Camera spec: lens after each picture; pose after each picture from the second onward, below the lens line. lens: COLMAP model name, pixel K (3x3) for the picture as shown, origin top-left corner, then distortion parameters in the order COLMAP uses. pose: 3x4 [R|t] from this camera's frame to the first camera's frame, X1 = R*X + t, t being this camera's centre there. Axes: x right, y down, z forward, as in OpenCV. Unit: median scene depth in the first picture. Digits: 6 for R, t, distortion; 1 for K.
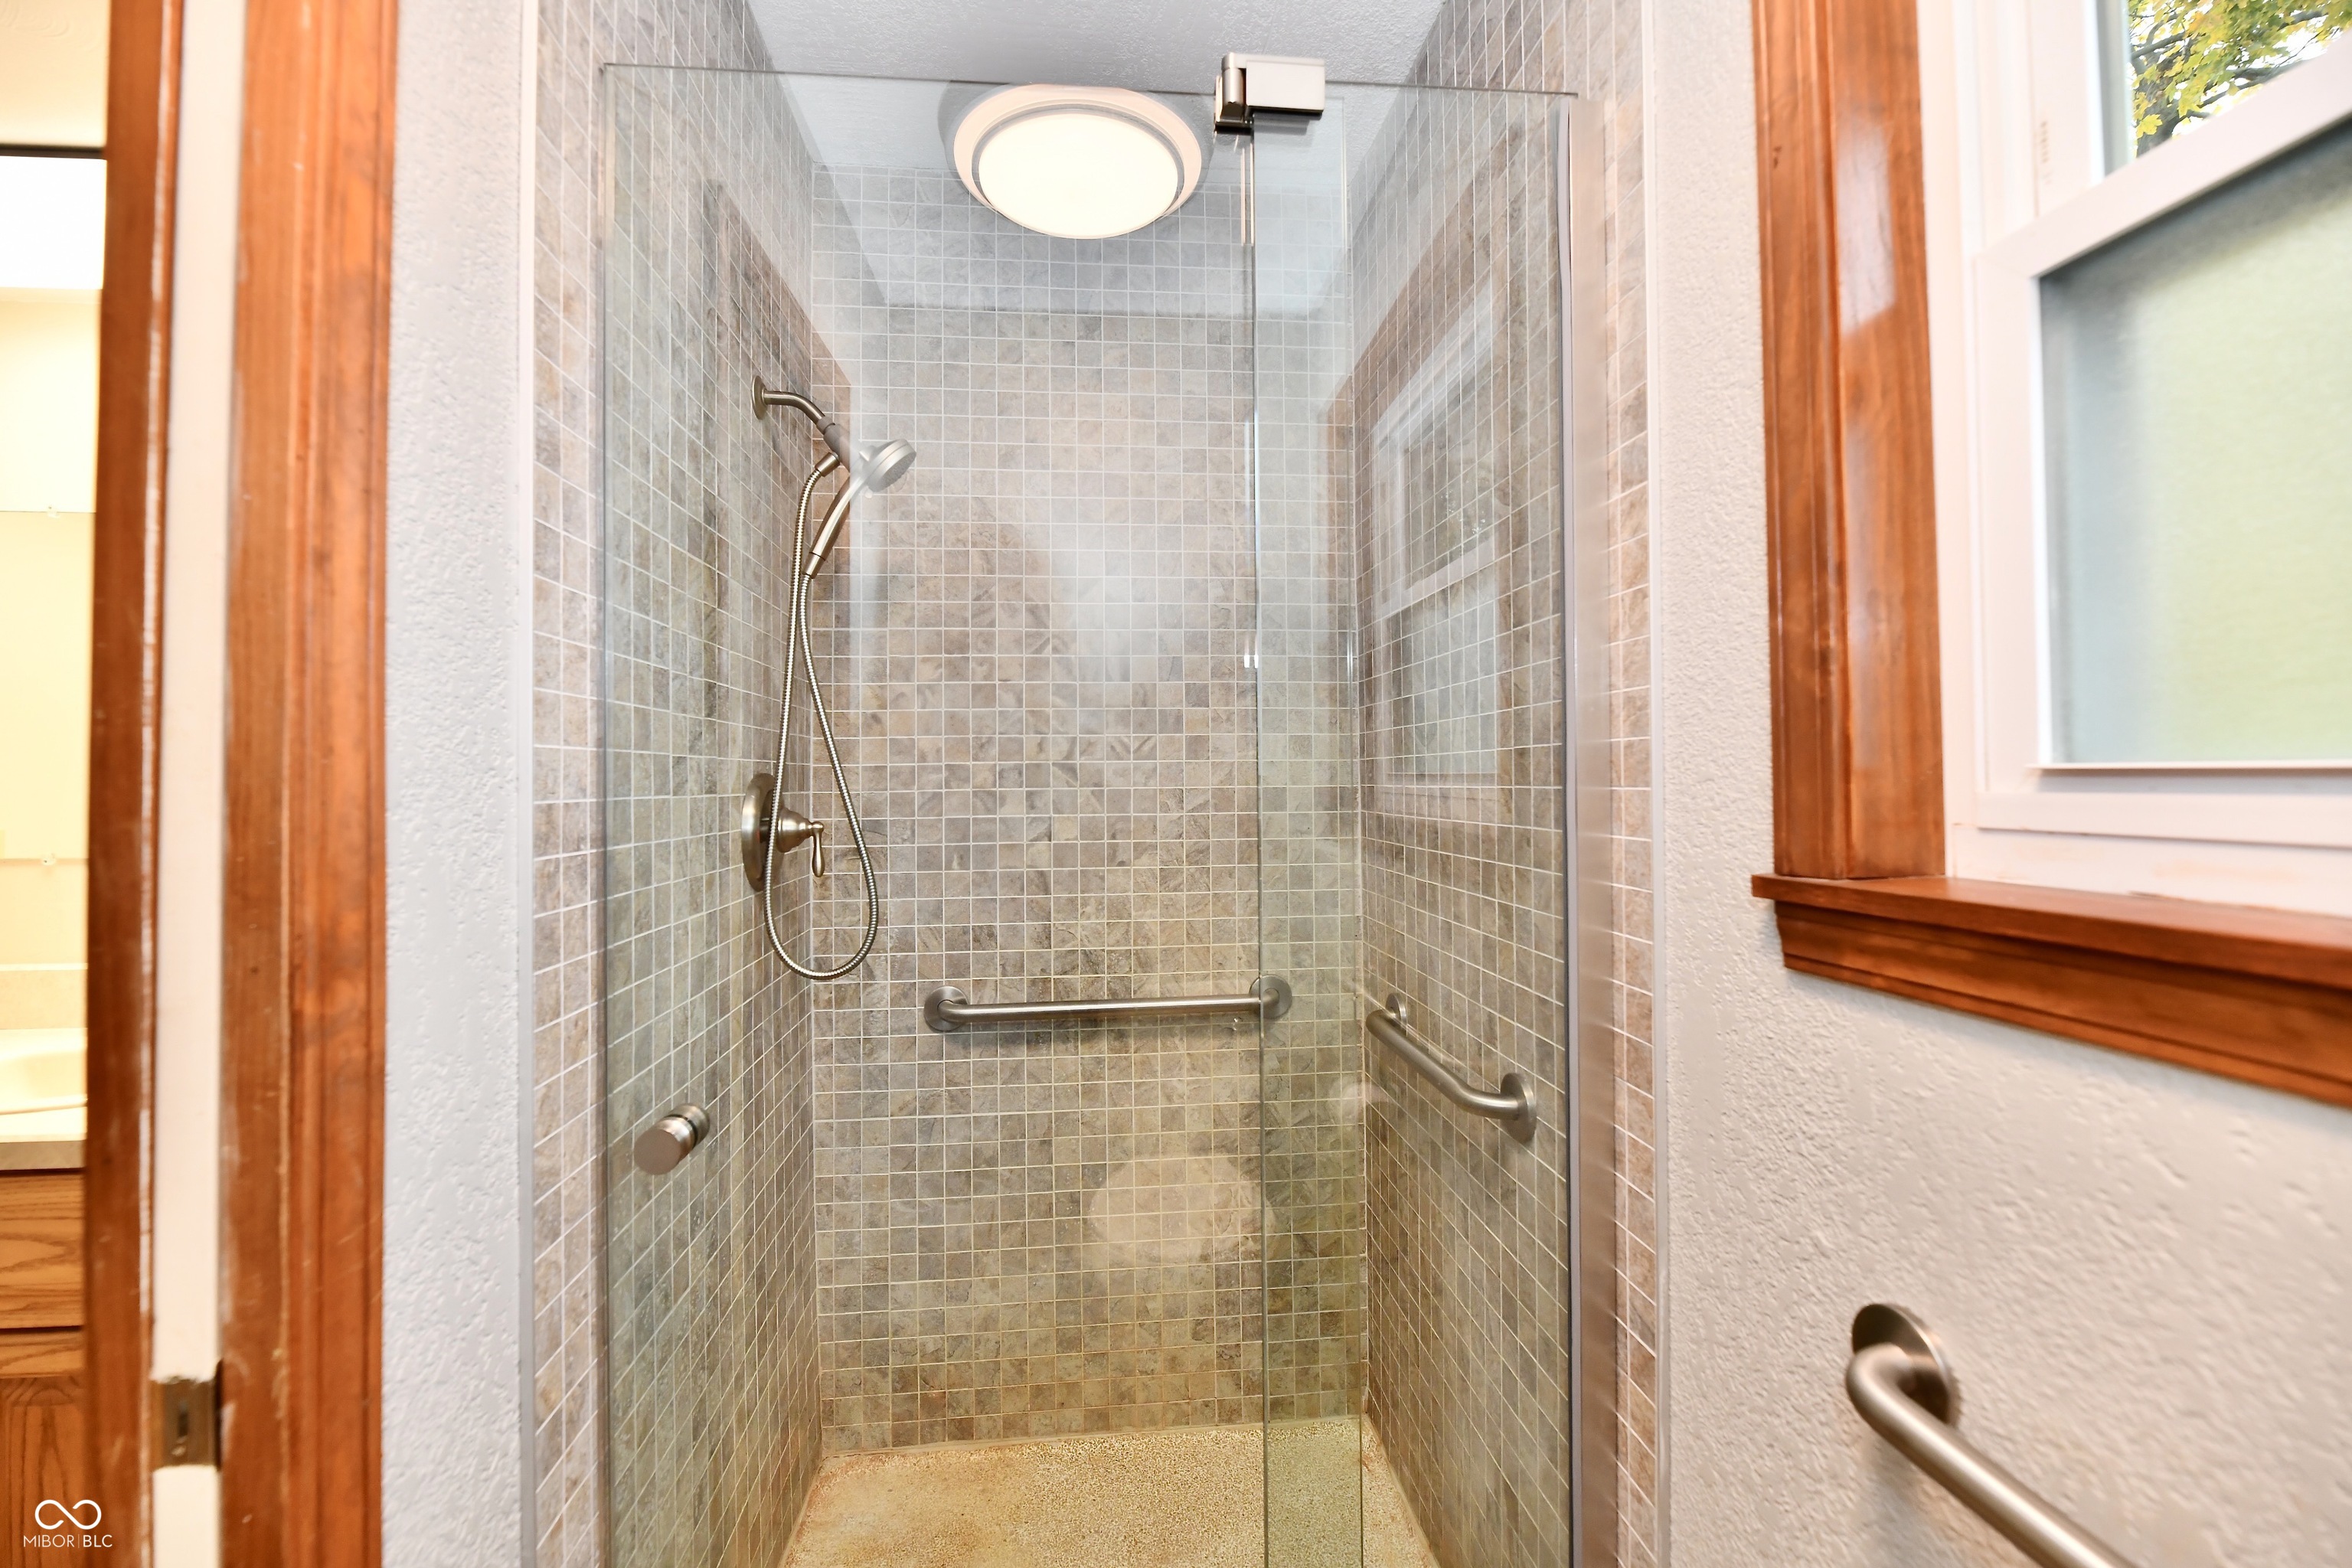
lens RADIAL K [[979.8, 0, 1169.1], [0, 979.8, 767.9], [0, 0, 1]] dist [-0.000930, -0.000243]
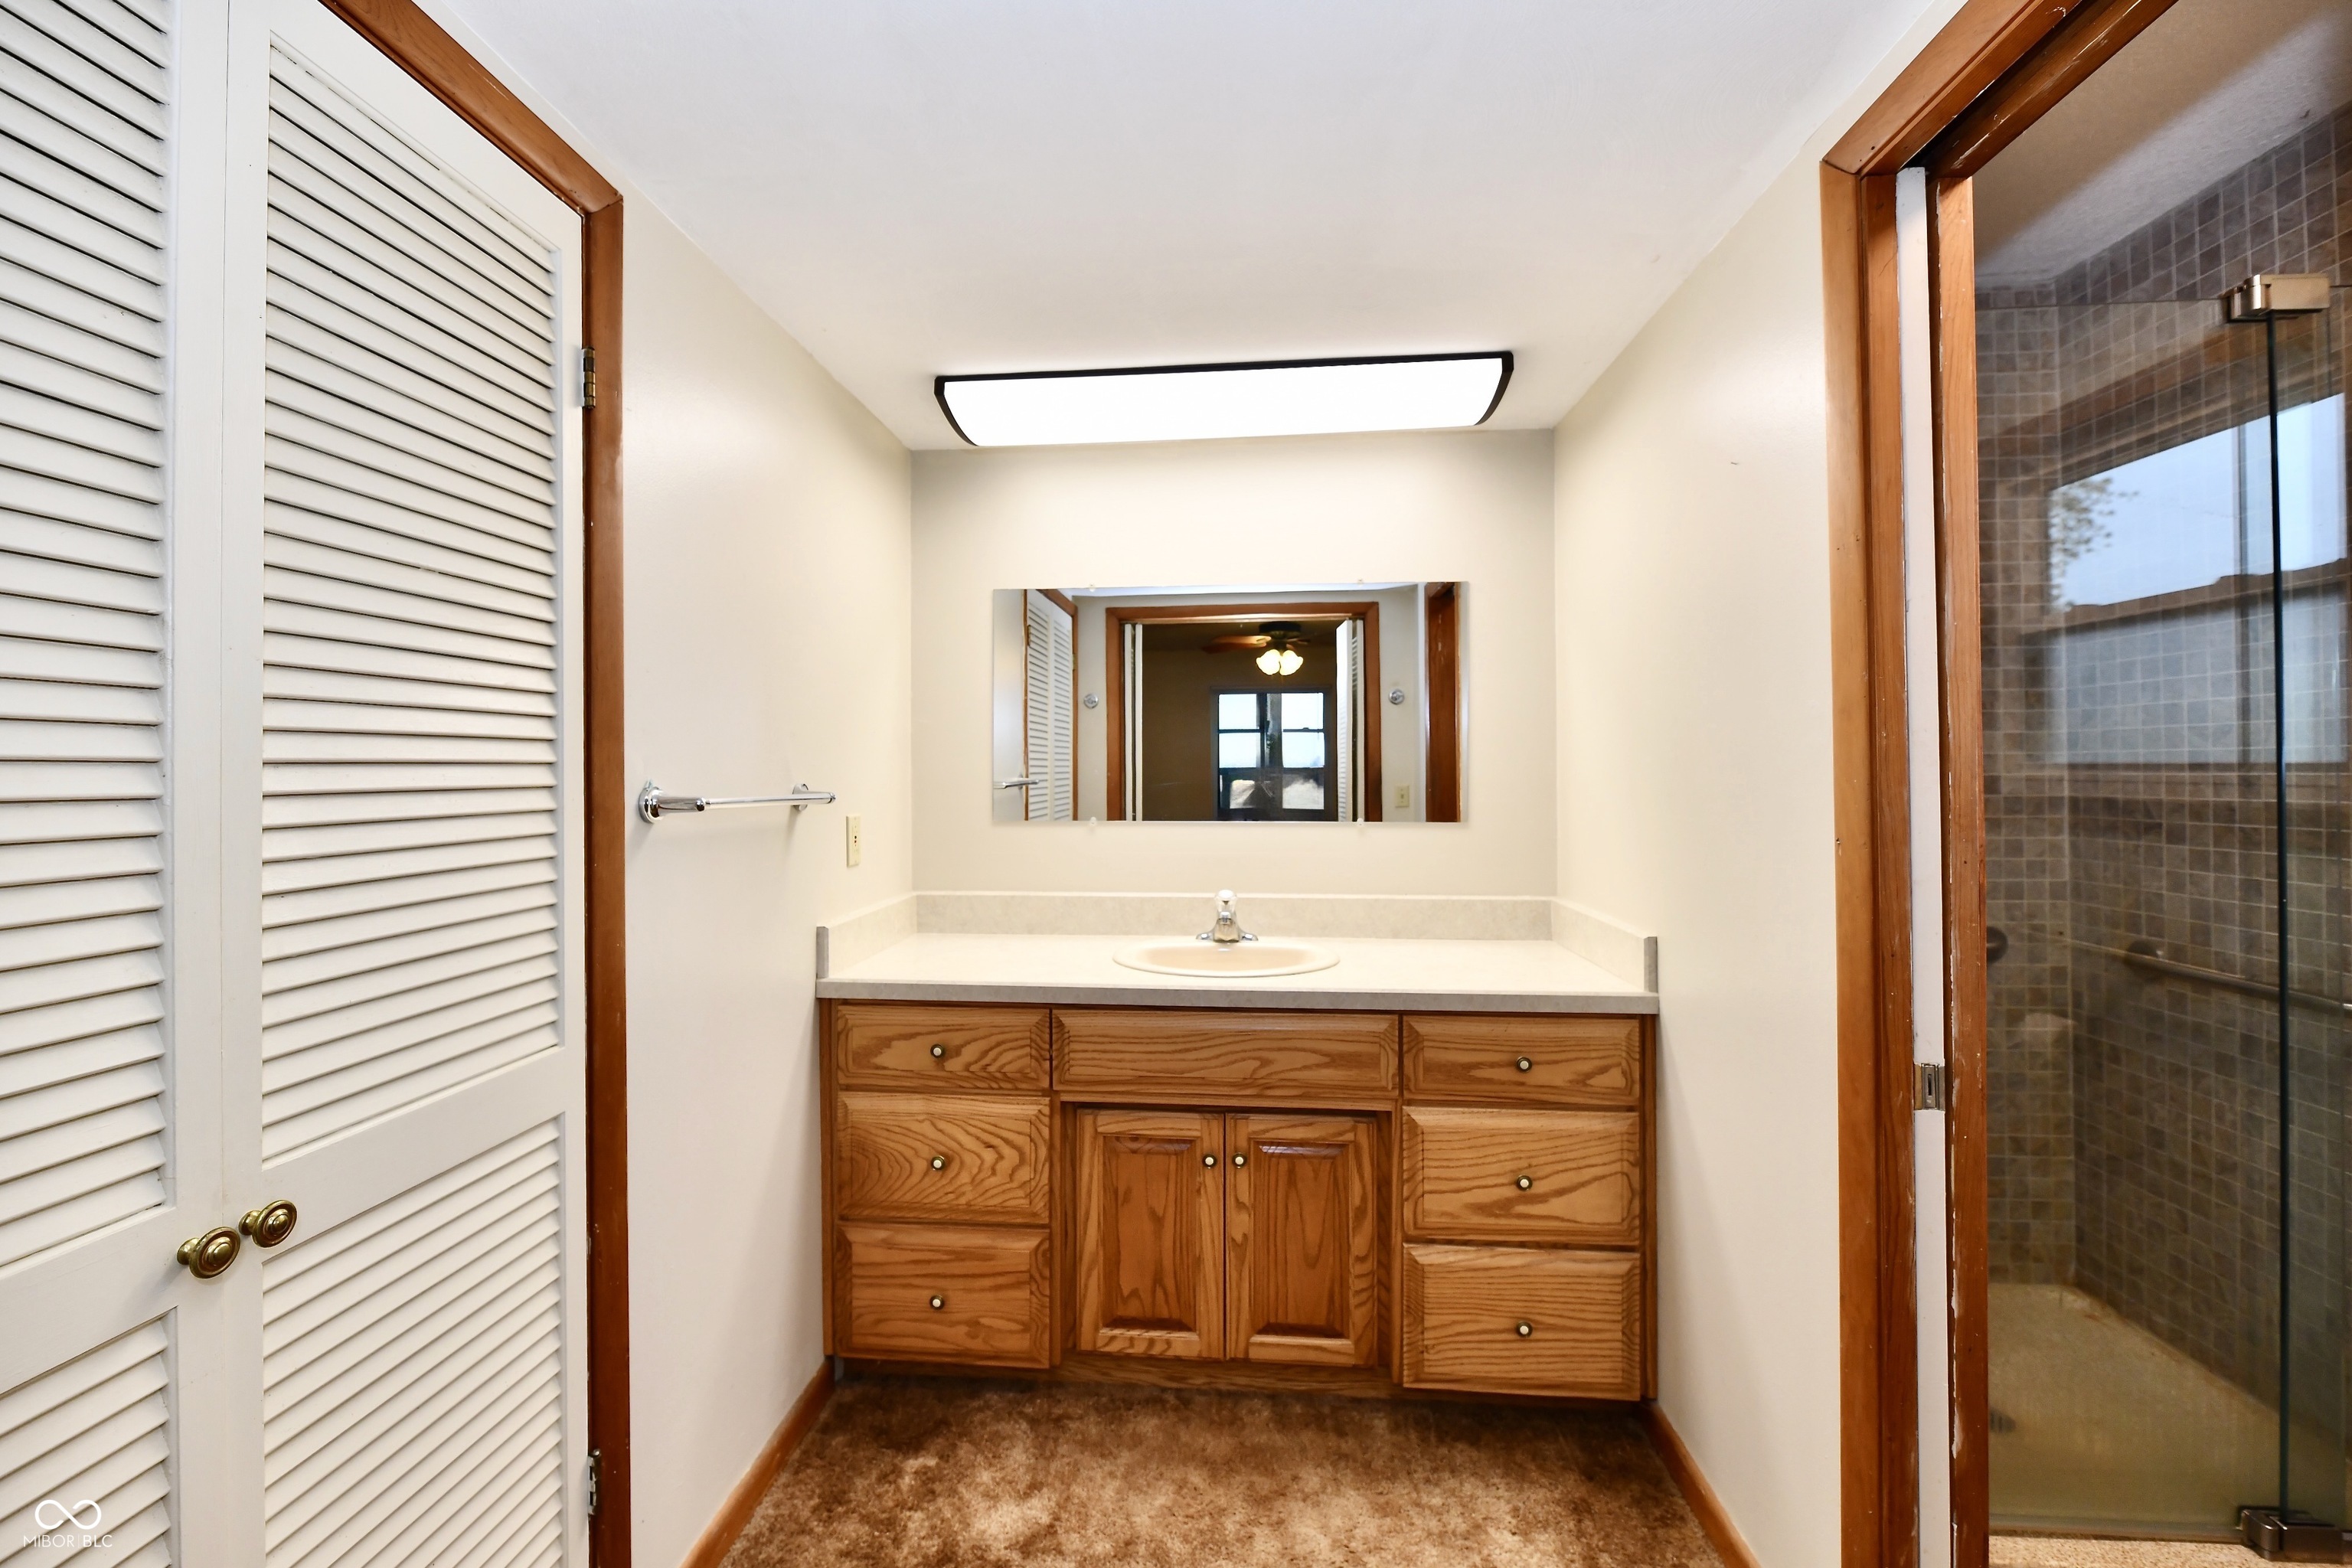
lens RADIAL K [[991.8, 0, 1173.1], [0, 991.8, 764.1], [0, 0, 1]] dist [-0.002091, -0.000558]
pose [[0.986052, 0.004039, -0.166391, -0.705010], [-0.002353, 0.999944, 0.010330, -0.004004], [0.166423, -0.009795, 0.986006, -0.402570]]
